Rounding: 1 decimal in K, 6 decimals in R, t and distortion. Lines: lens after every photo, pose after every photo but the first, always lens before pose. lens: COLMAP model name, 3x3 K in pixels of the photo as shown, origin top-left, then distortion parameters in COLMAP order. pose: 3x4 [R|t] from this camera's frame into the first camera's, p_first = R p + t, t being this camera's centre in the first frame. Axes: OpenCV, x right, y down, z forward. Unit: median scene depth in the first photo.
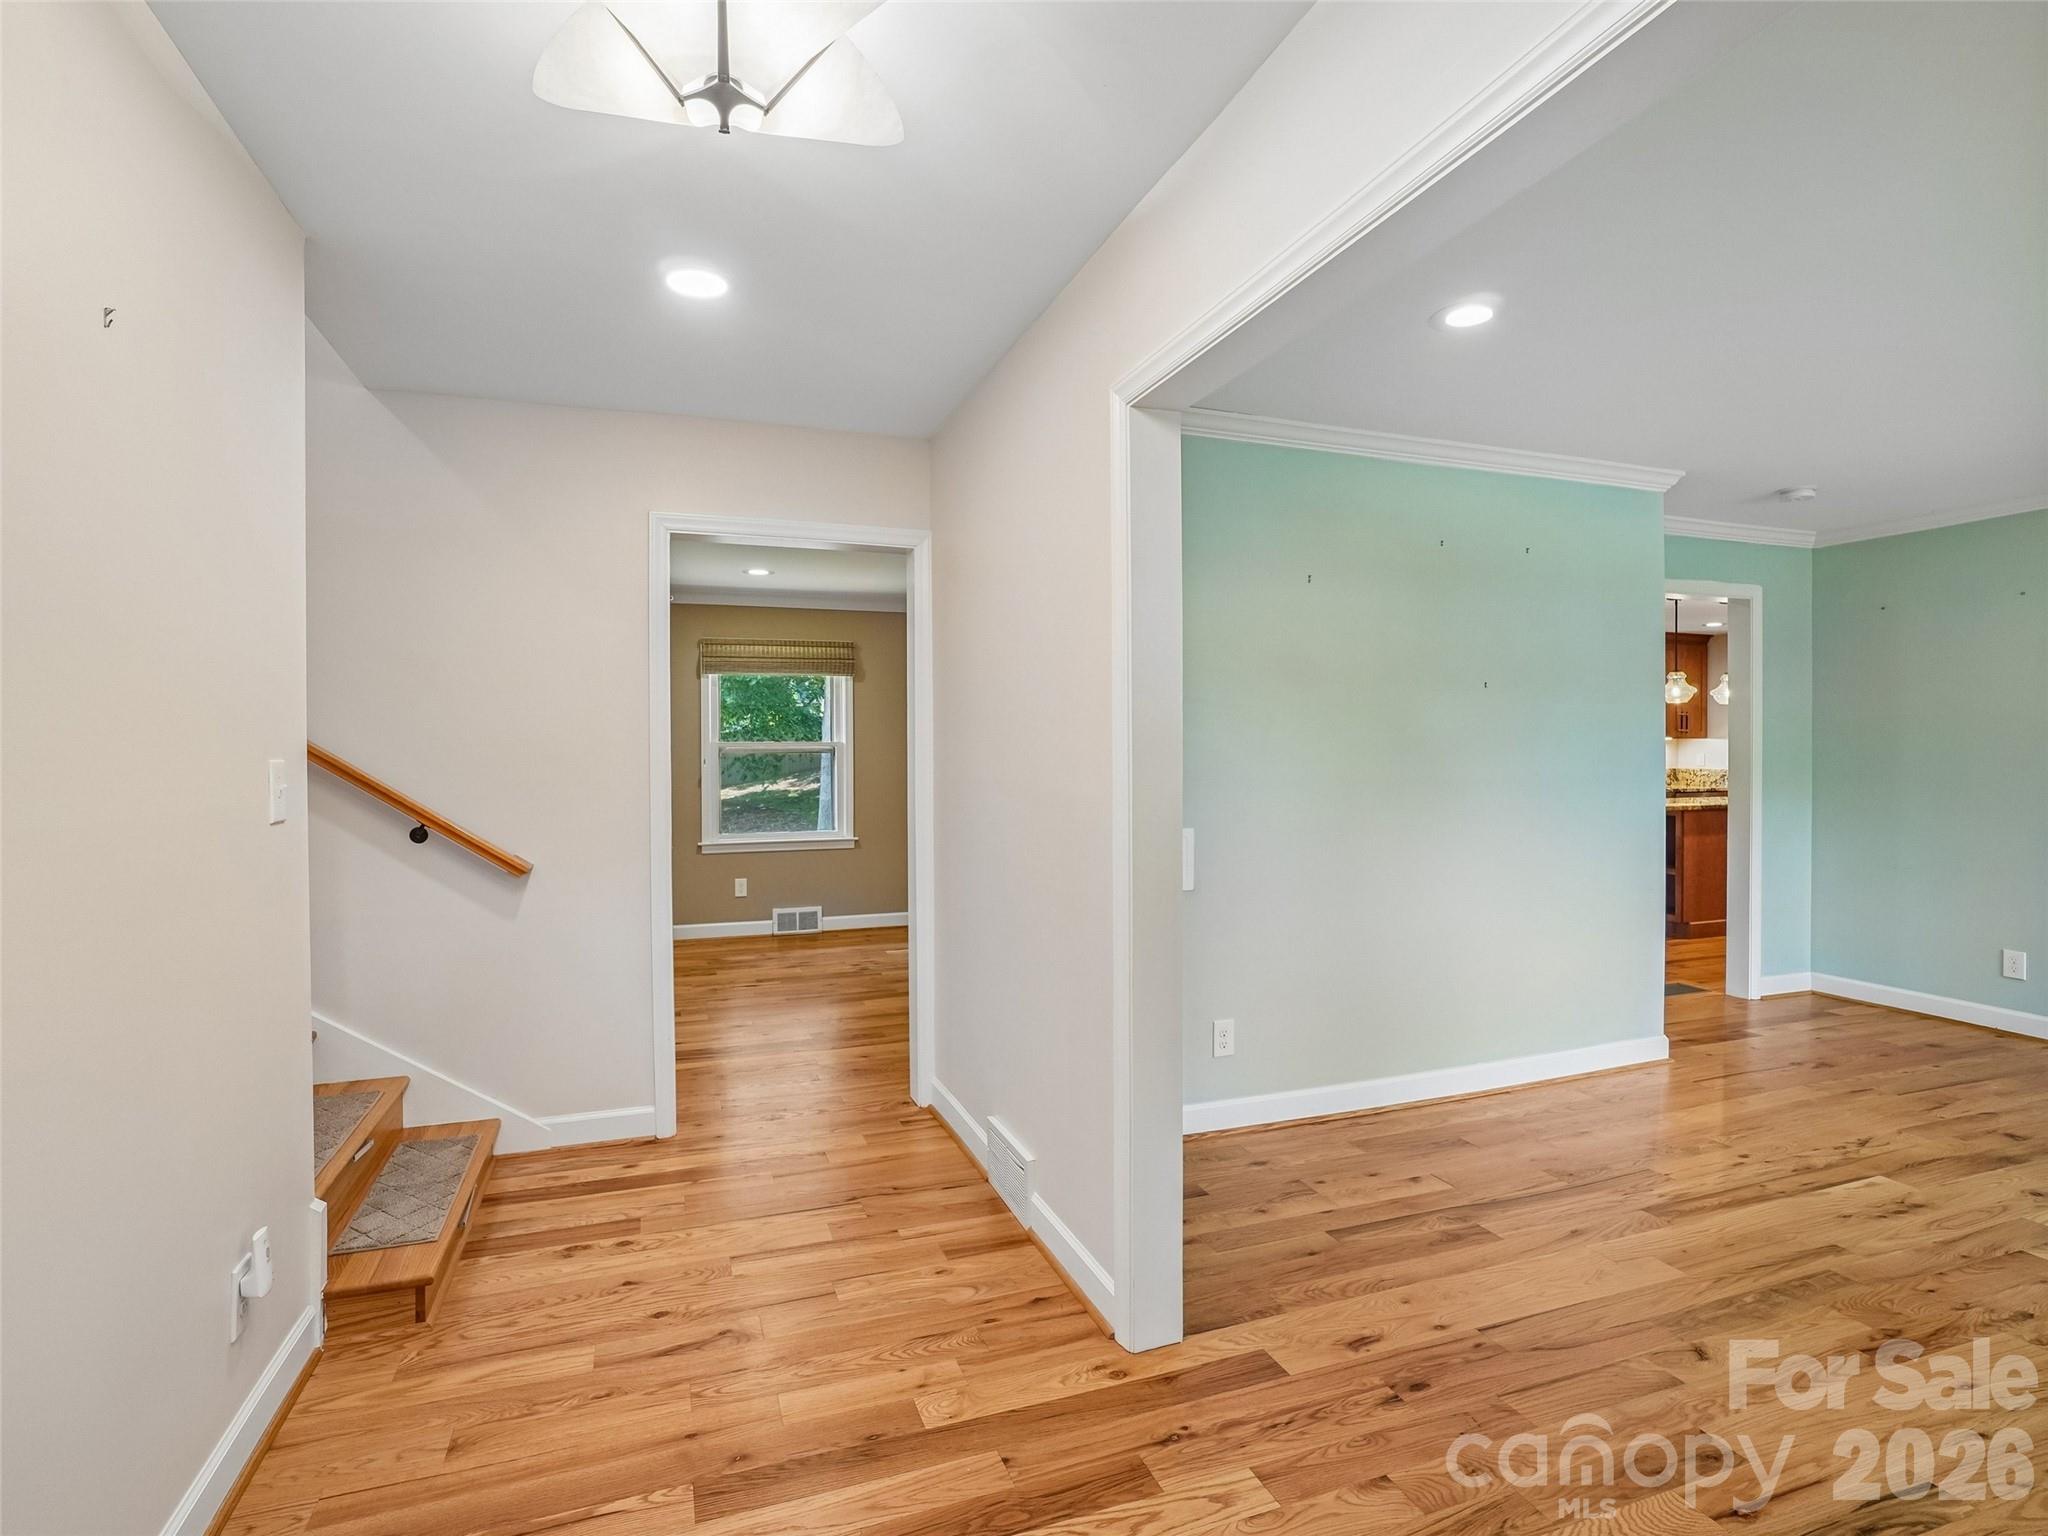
lens RADIAL K [[1000.2, 0, 1024.0], [0, 1000.2, 768.0], [0, 0, 1]] dist [-0.045581, 0.024417]
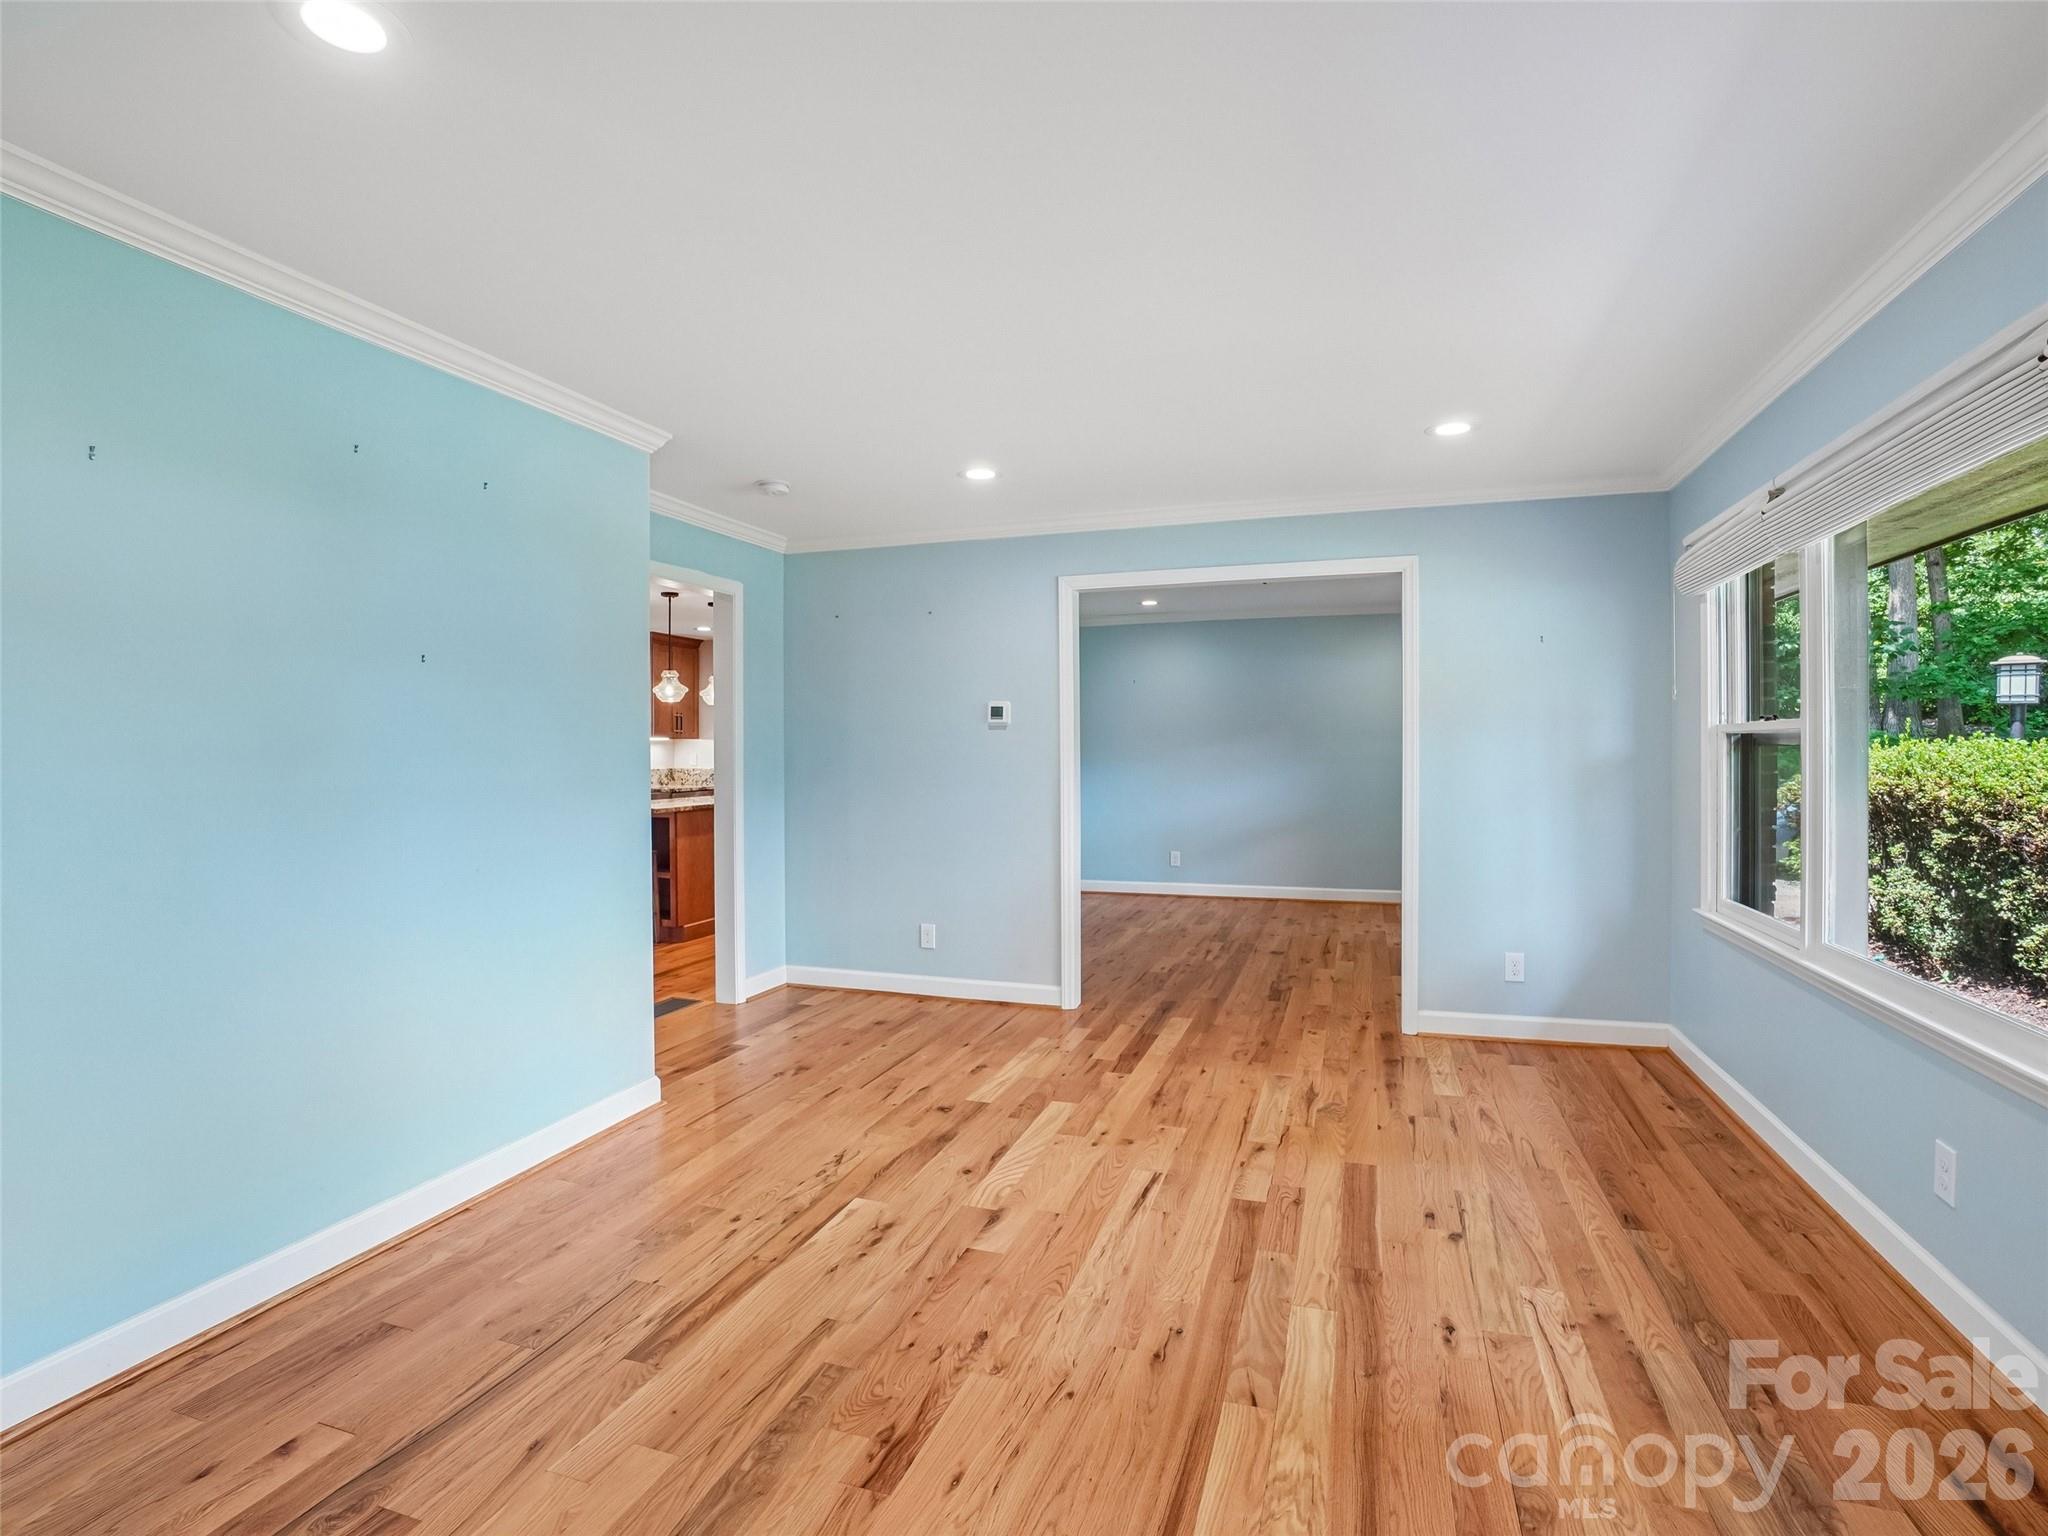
lens RADIAL K [[1032.7, 0, 1018.9], [0, 1032.7, 744.5], [0, 0, 1]] dist [-0.062731, 0.024441]
pose [[0.615881, 0.005761, 0.787818, 0.153725], [0.013745, 0.999742, -0.018056, -0.001605], [-0.787719, 0.021949, 0.615643, 0.207608]]
